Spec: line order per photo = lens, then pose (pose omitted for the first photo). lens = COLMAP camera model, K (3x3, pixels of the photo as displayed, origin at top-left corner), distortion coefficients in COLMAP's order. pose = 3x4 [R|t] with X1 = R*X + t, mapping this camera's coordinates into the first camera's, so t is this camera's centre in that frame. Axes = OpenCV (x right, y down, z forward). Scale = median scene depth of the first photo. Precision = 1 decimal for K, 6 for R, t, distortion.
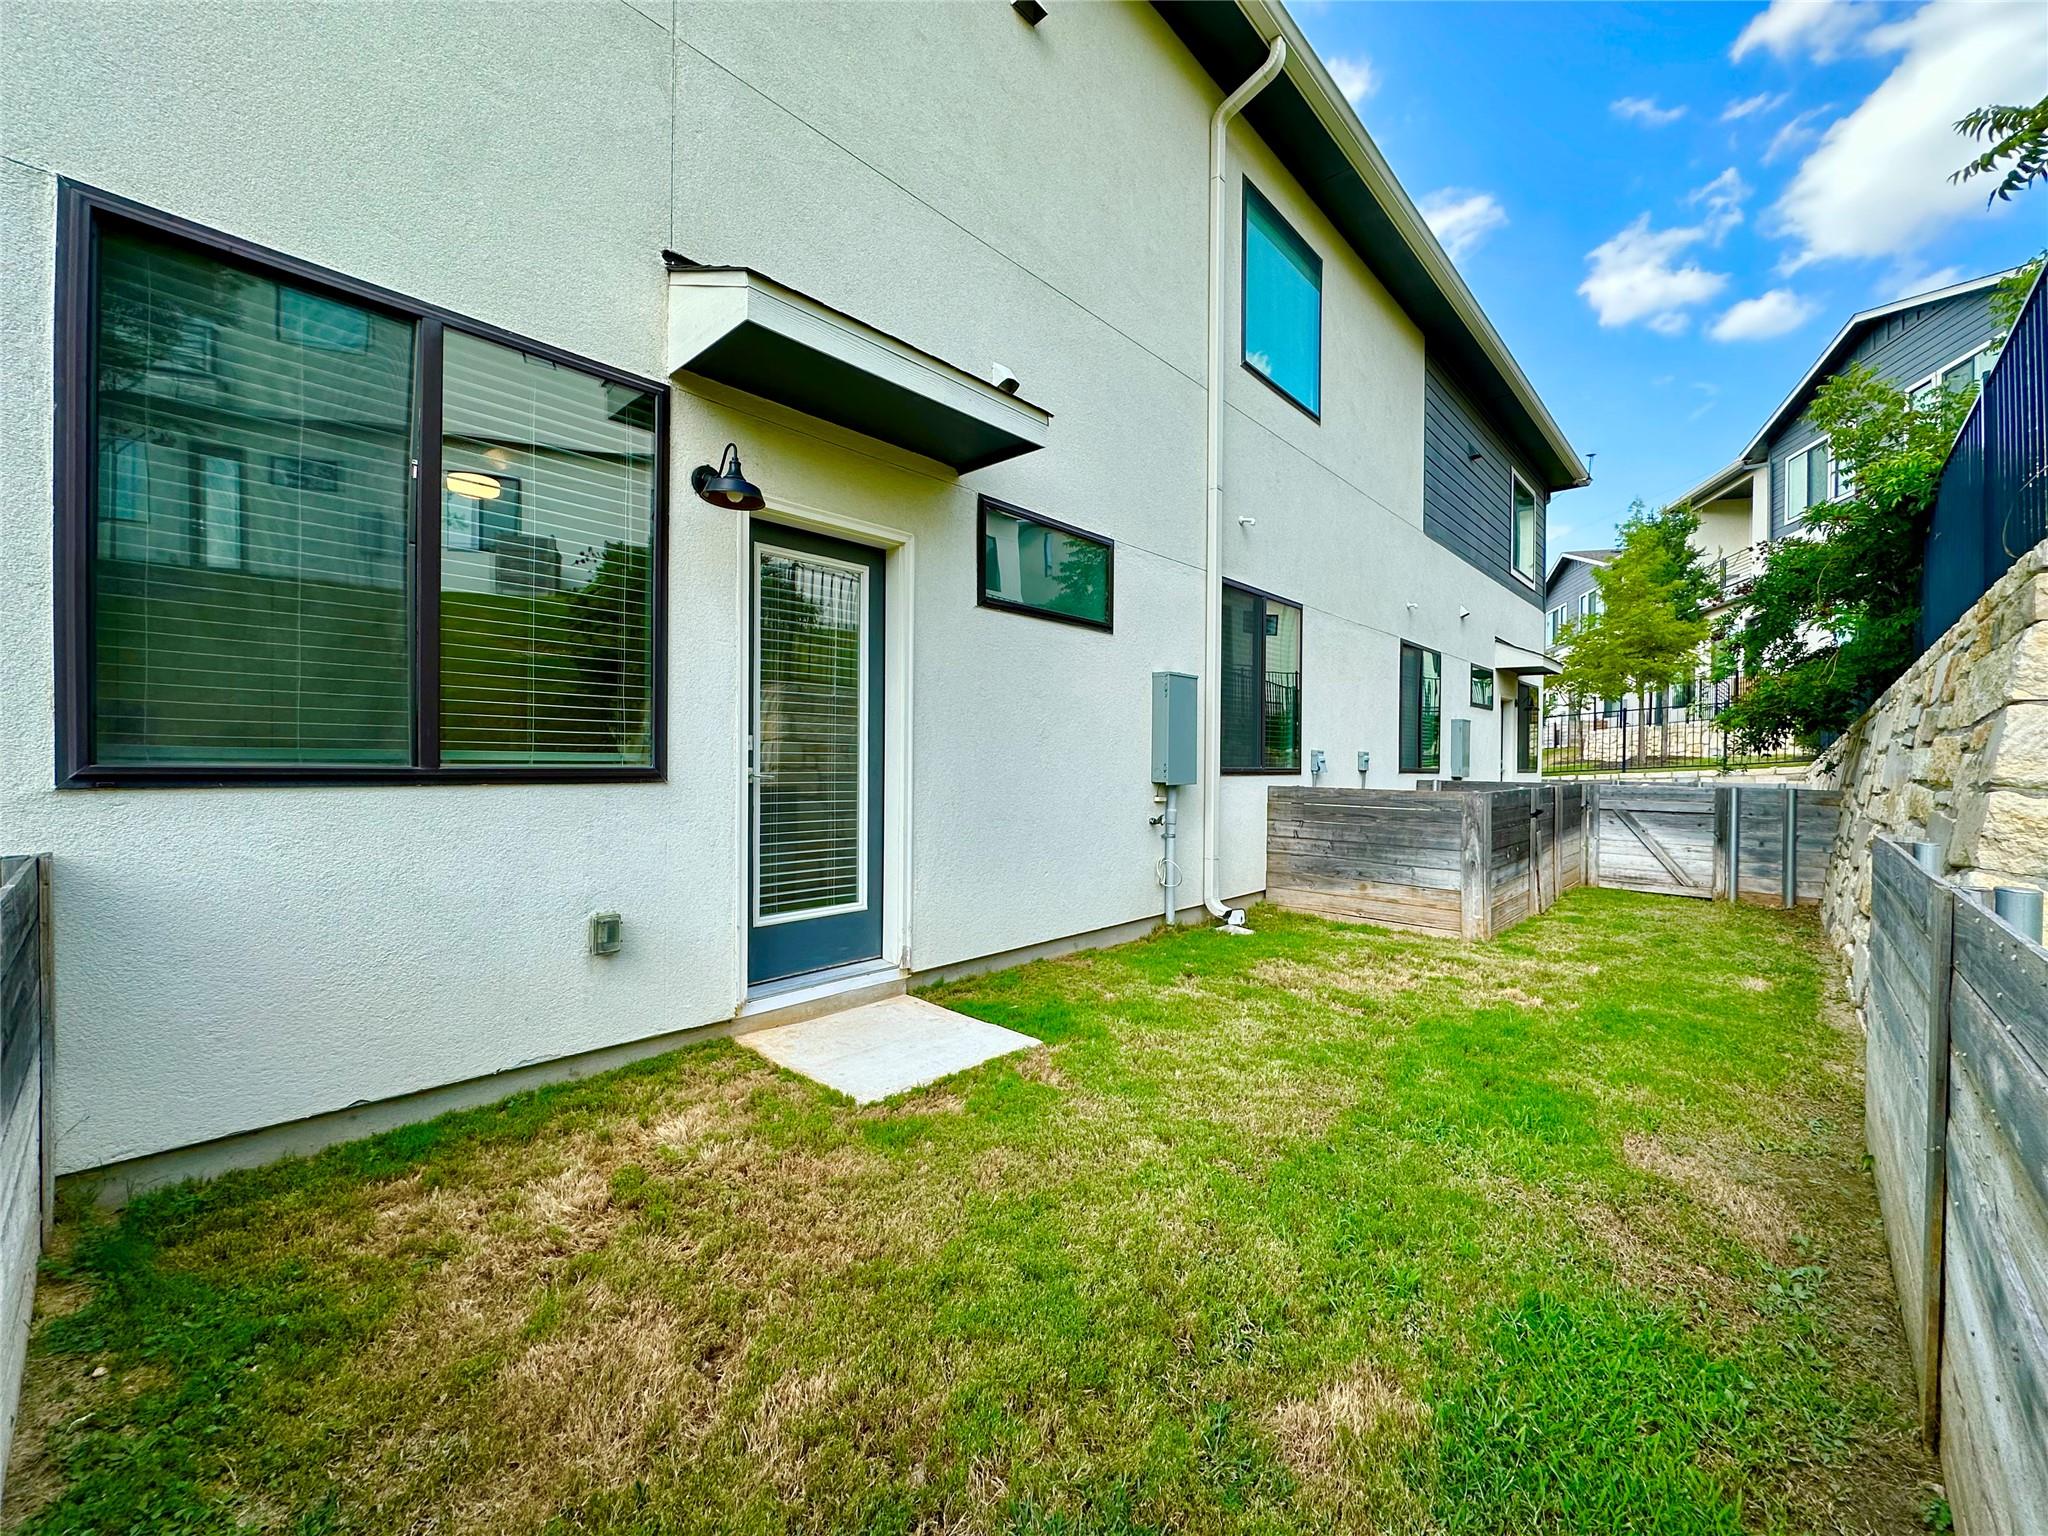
lens RADIAL K [[830.2, 0, 1024.0], [0, 830.2, 768.0], [0, 0, 1]] dist [0.000592, 0.000029]
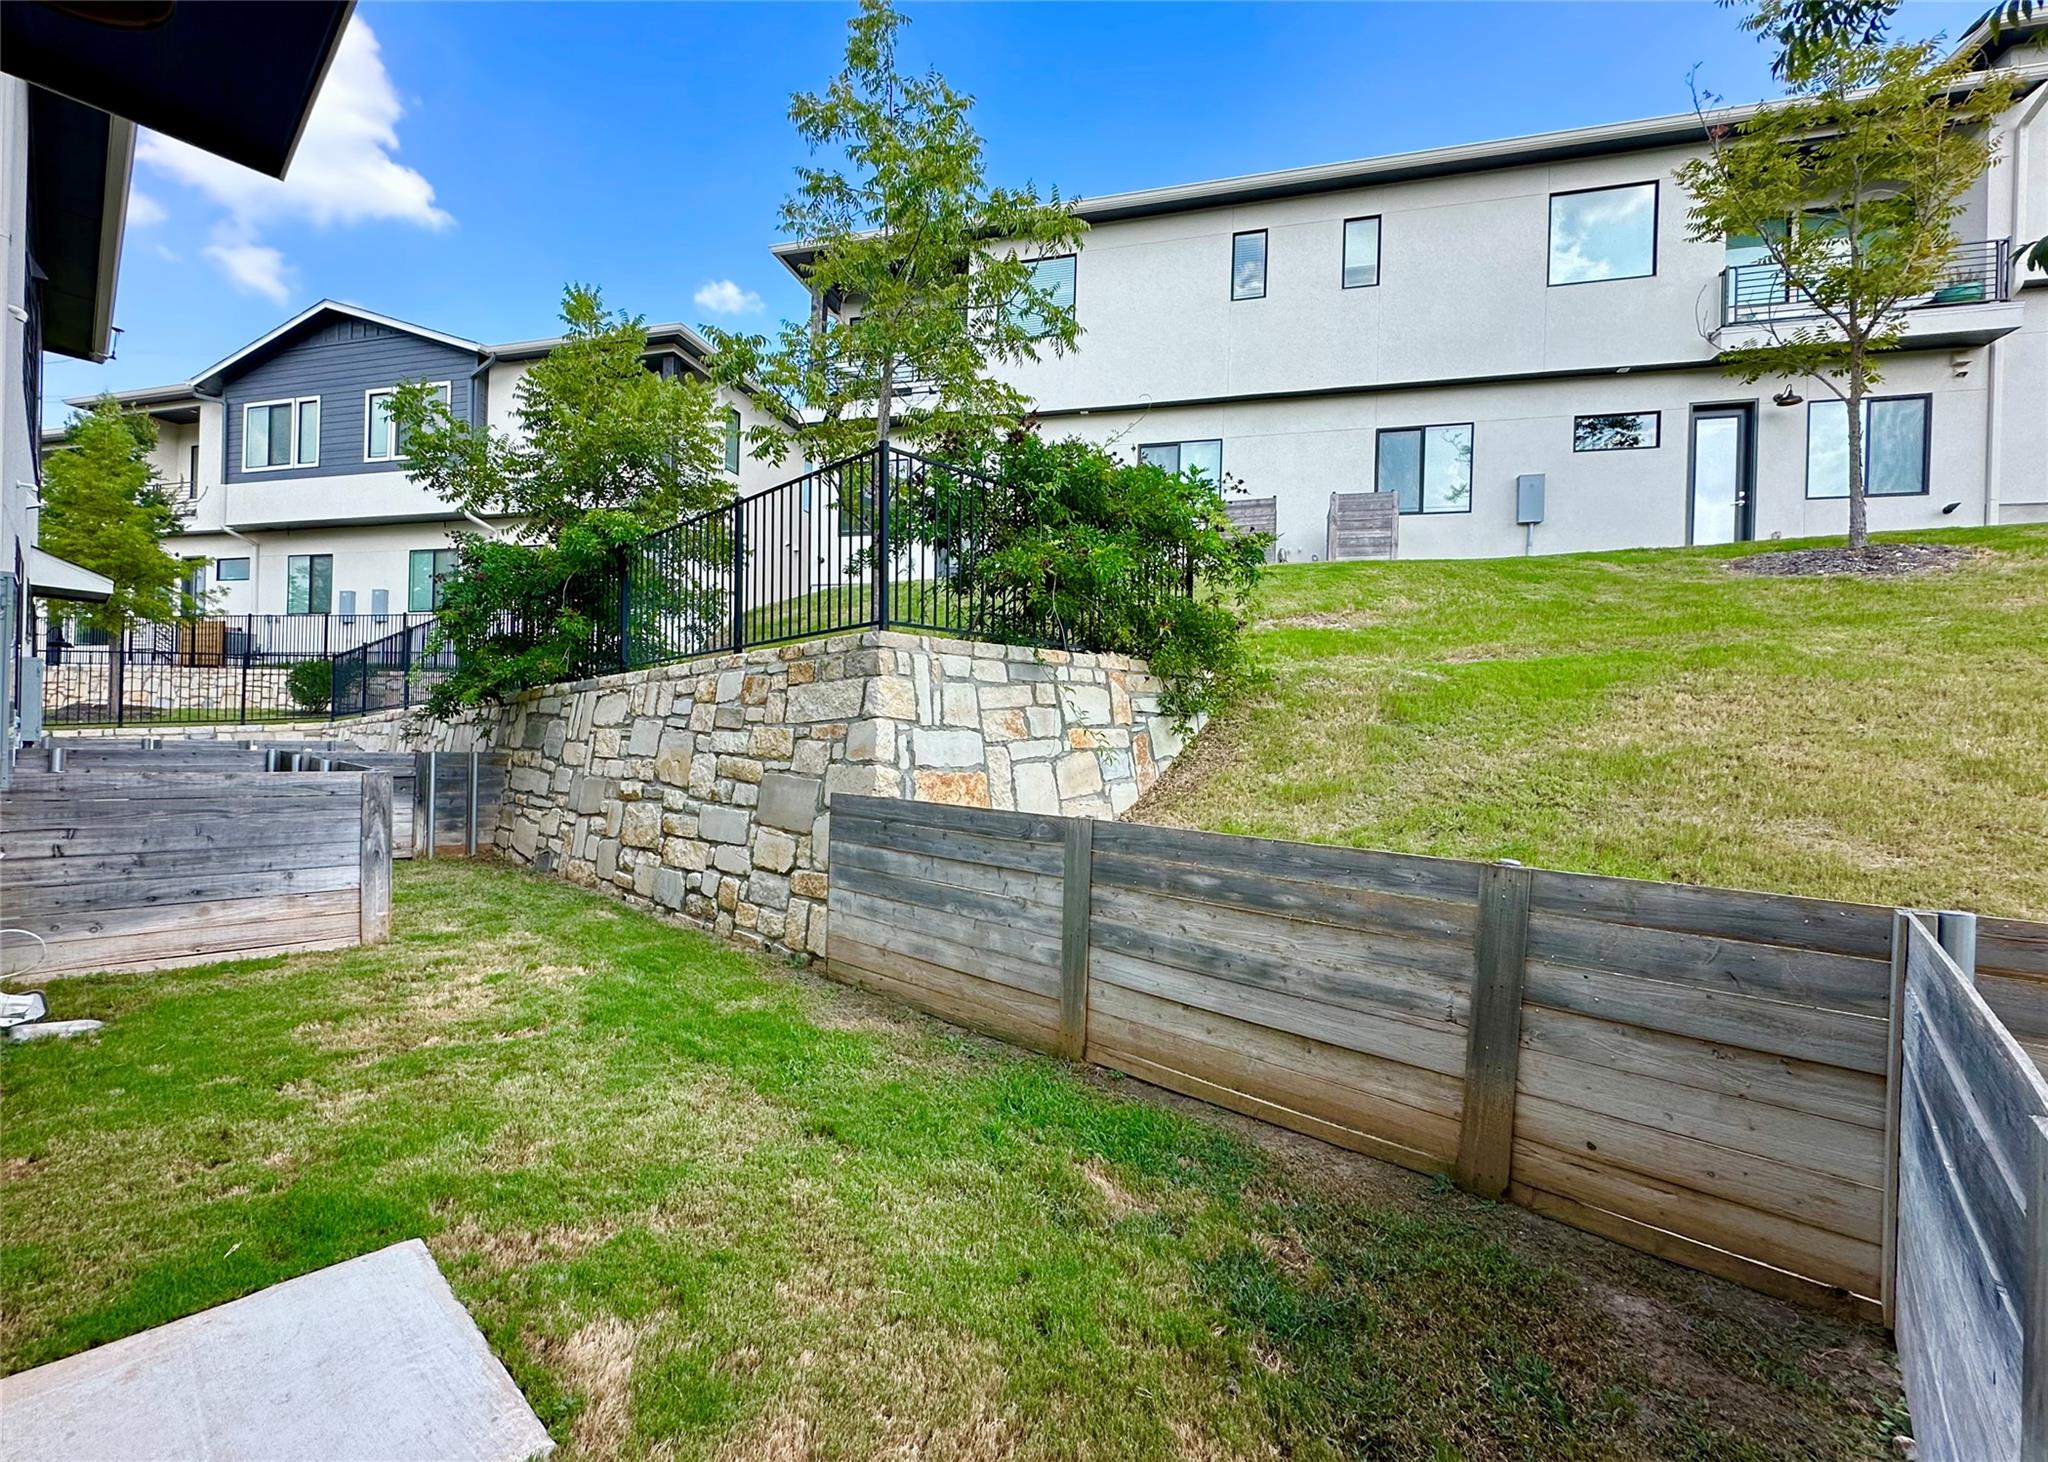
lens RADIAL K [[847.0, 0, 1024.0], [0, 847.0, 731.0], [0, 0, 1]] dist [-0.001382, -0.000077]
pose [[-0.026376, -0.003113, 0.999647, -0.350639], [-0.019380, 0.999809, 0.002602, -0.027646], [-0.999464, -0.019305, -0.026432, 0.342836]]
